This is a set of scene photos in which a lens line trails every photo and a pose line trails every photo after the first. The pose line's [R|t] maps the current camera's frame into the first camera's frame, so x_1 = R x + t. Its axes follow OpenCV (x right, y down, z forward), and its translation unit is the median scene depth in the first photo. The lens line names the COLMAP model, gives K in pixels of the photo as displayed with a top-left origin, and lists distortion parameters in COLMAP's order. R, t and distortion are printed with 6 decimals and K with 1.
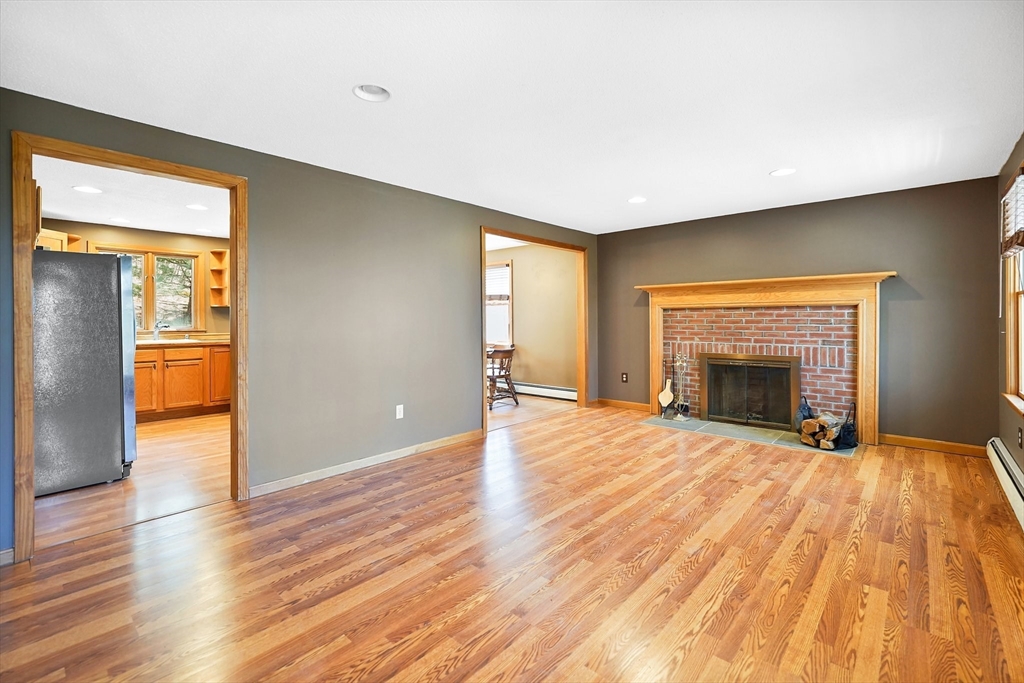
lens RADIAL K [[453.9, 0, 508.7], [0, 453.9, 316.7], [0, 0, 1]] dist [-0.009707, 0.000003]
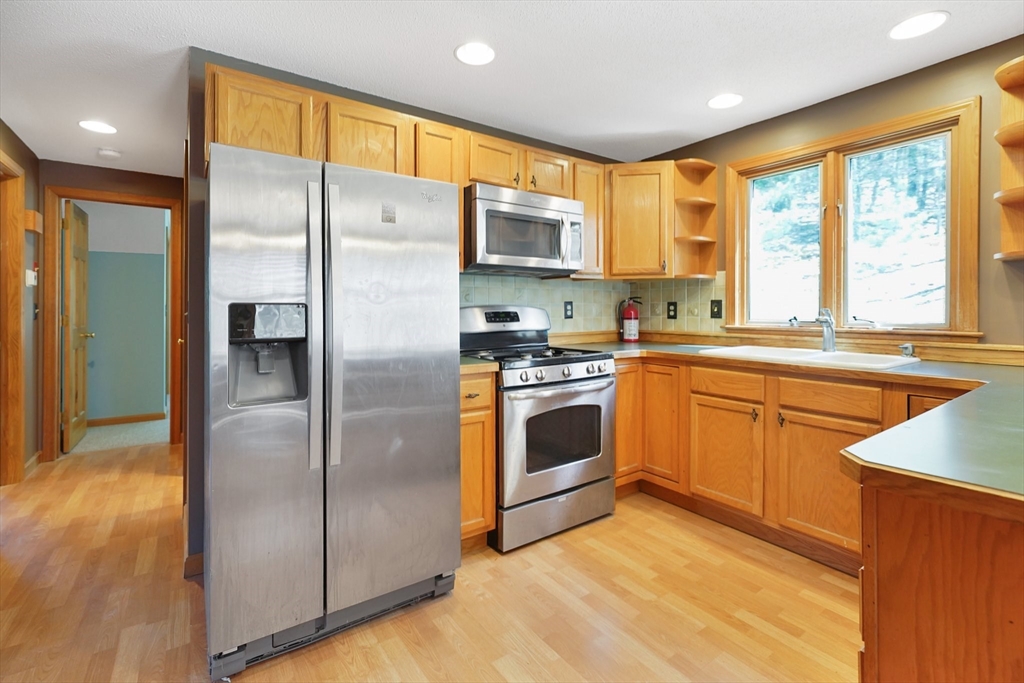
lens RADIAL K [[458.9, 0, 516.3], [0, 458.9, 311.8], [0, 0, 1]] dist [-0.001689, 0.000429]
pose [[-0.214447, 0.009612, -0.976688, -0.444909], [0.006547, 0.999943, 0.008403, 0.013216], [0.976714, -0.004593, -0.214498, 1.217282]]
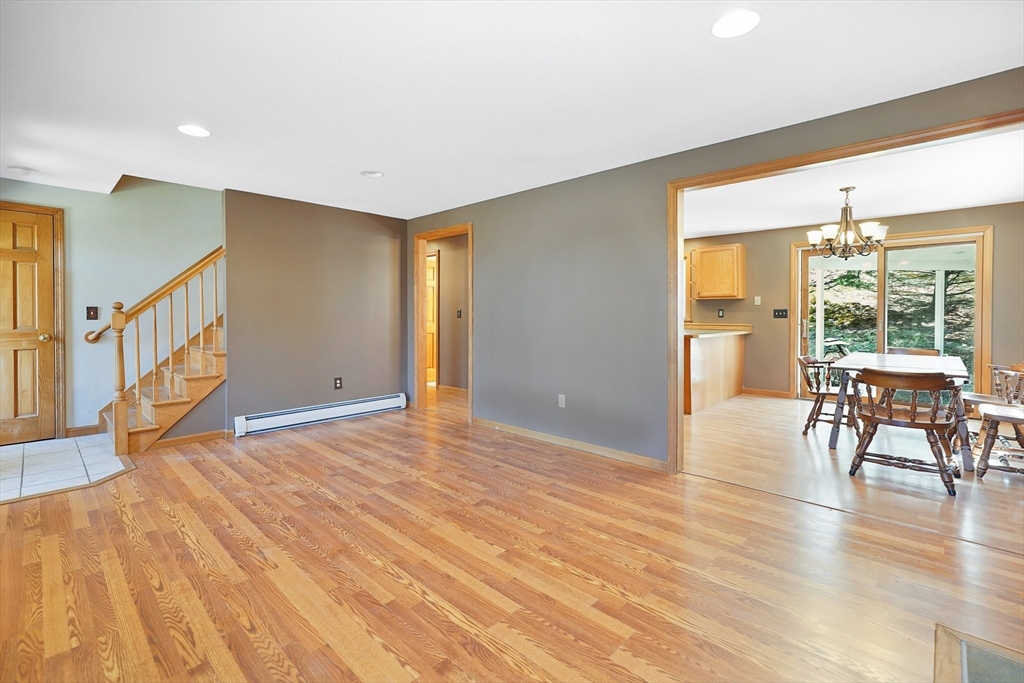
lens RADIAL K [[458.0, 0, 521.7], [0, 458.0, 319.1], [0, 0, 1]] dist [-0.021761, 0.006755]
pose [[-0.006926, 0.020972, -0.999756, 0.828890], [0.004309, 0.999771, 0.020943, -0.000355], [0.999967, -0.004163, -0.007015, 0.945817]]
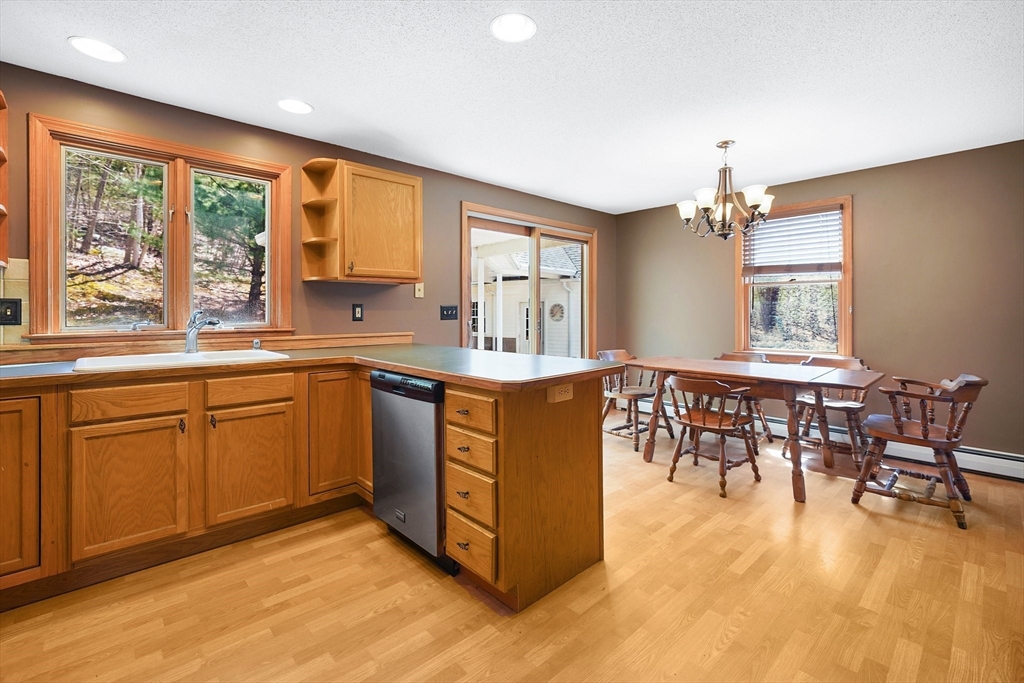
lens RADIAL K [[458.9, 0, 516.3], [0, 458.9, 311.8], [0, 0, 1]] dist [-0.001689, 0.000429]
pose [[0.996161, 0.004447, -0.087429, -0.641264], [-0.004052, 0.999981, 0.004700, 0.012241], [0.087448, -0.004327, 0.996160, 0.874829]]
